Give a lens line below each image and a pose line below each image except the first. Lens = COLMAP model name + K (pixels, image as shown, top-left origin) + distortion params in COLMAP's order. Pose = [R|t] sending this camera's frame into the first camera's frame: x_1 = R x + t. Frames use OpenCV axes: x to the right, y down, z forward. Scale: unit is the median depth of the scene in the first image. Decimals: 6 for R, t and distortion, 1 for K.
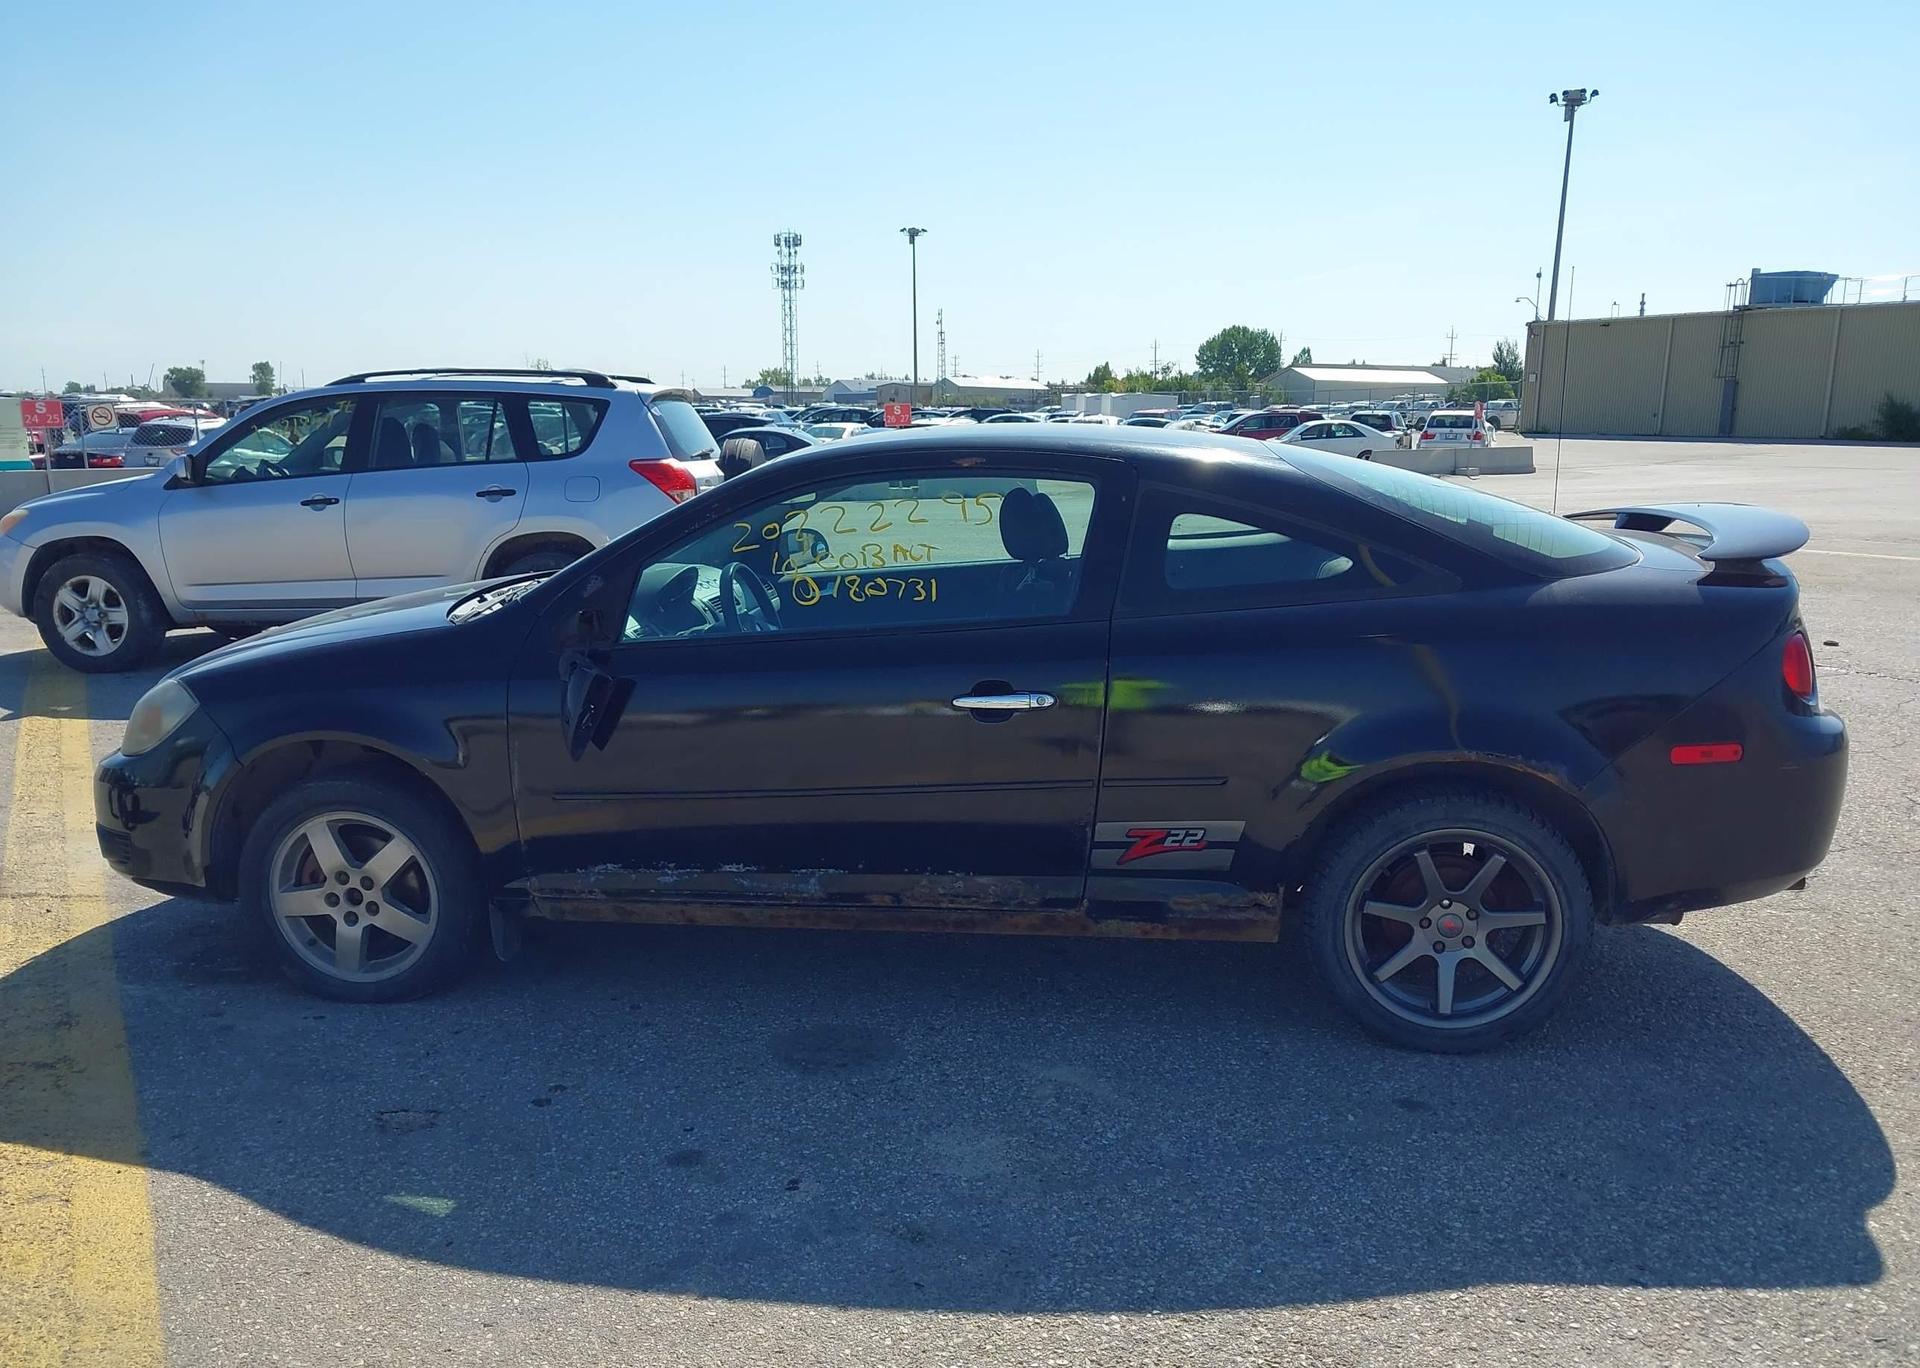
lens RADIAL K [[1561.3, 0, 972.2], [0, 1561.3, 669.0], [0, 0, 1]] dist [0.014067, -0.015373]
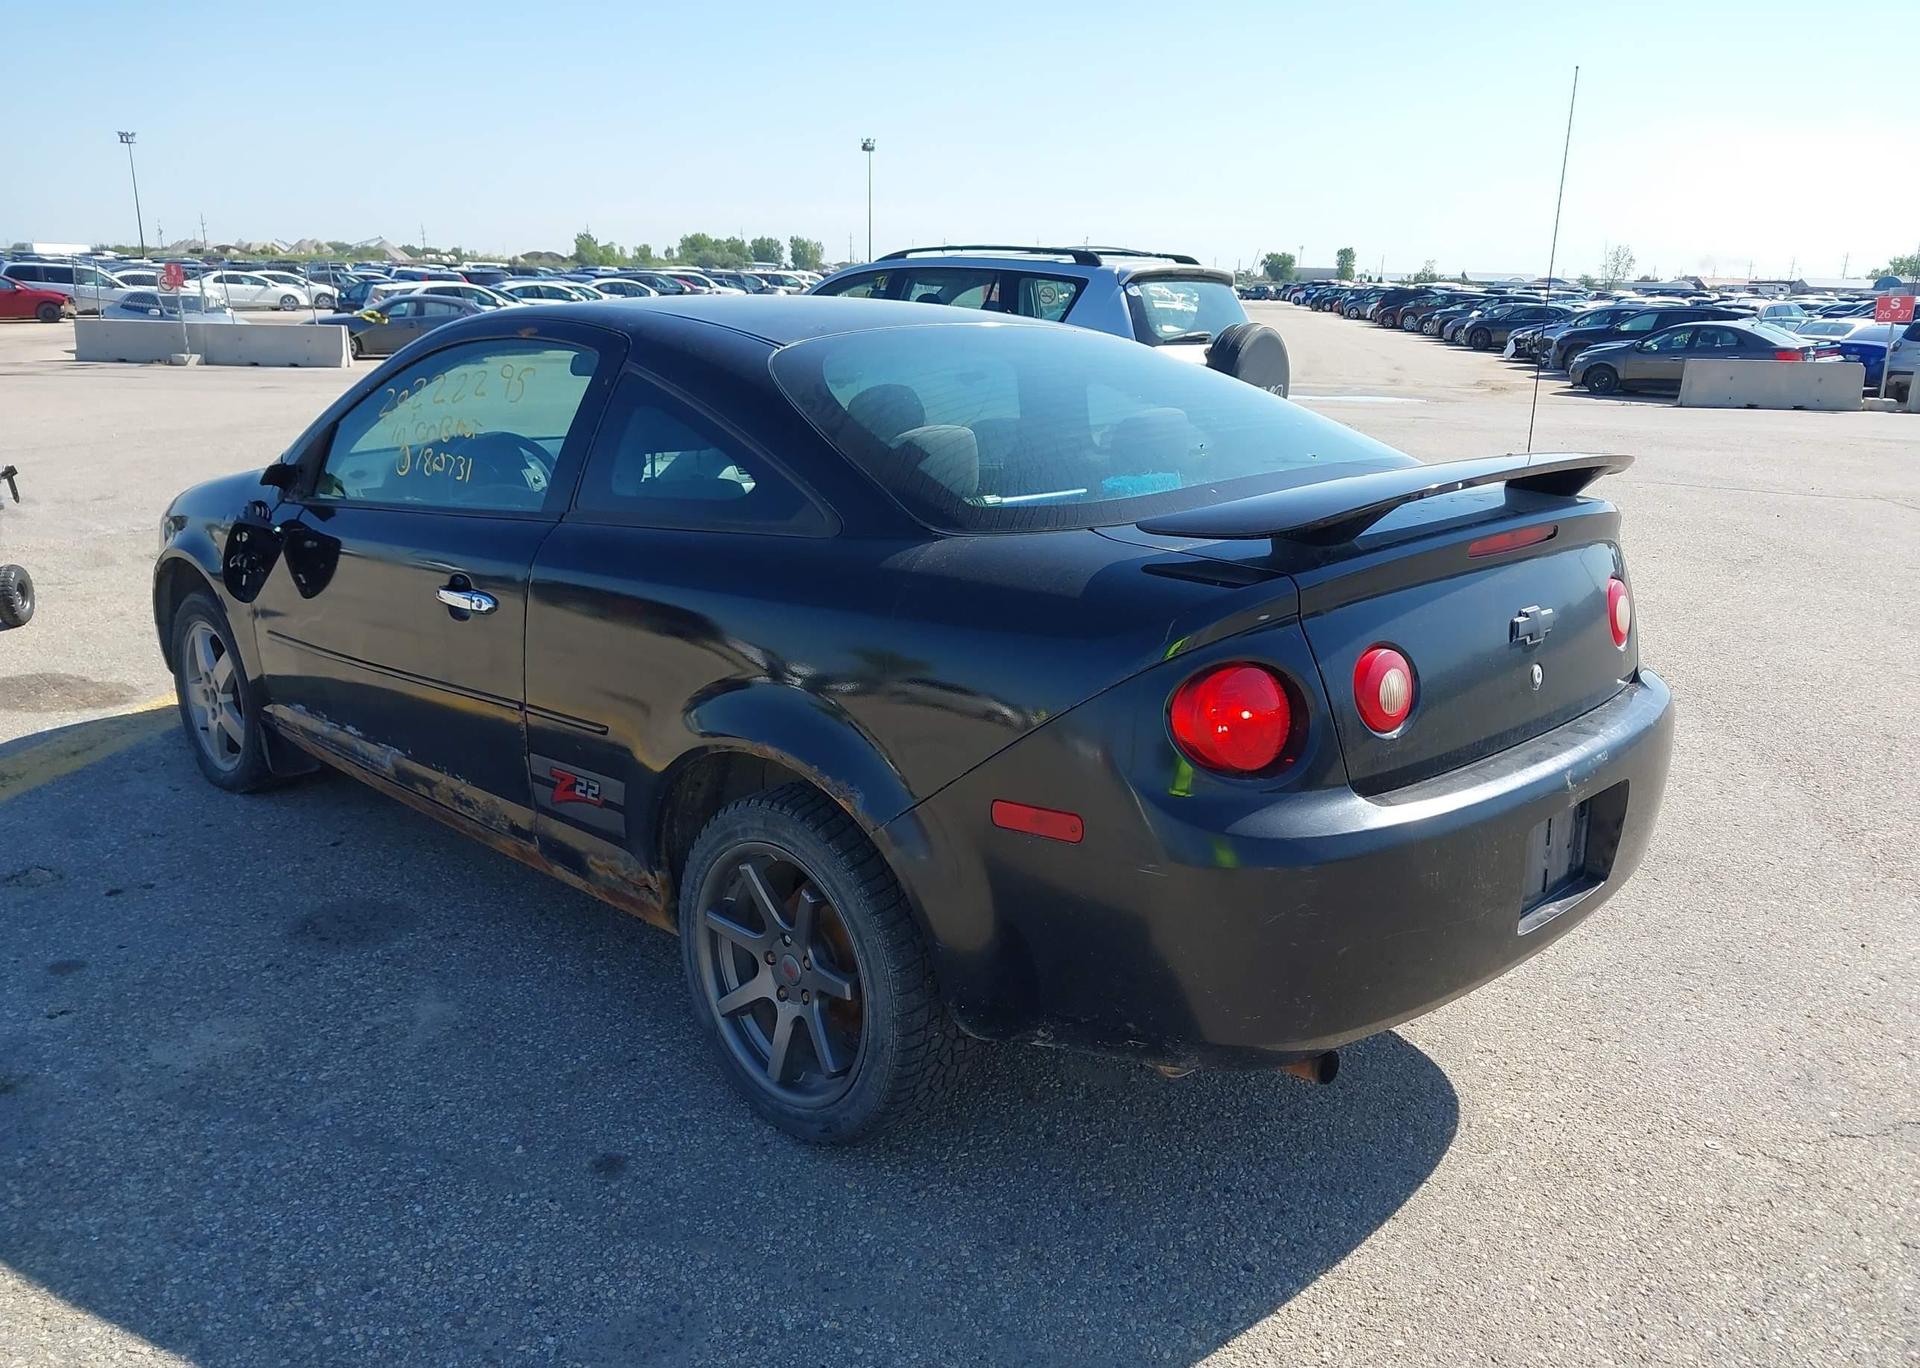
lens RADIAL K [[1588.3, 0, 1011.5], [0, 1588.3, 680.3], [0, 0, 1]] dist [0.006641, -0.016702]
pose [[0.781799, 0.164073, -0.601557, 0.106409], [-0.120839, 0.986336, 0.111975, -0.009594], [0.611709, -0.014851, 0.790943, 0.058646]]
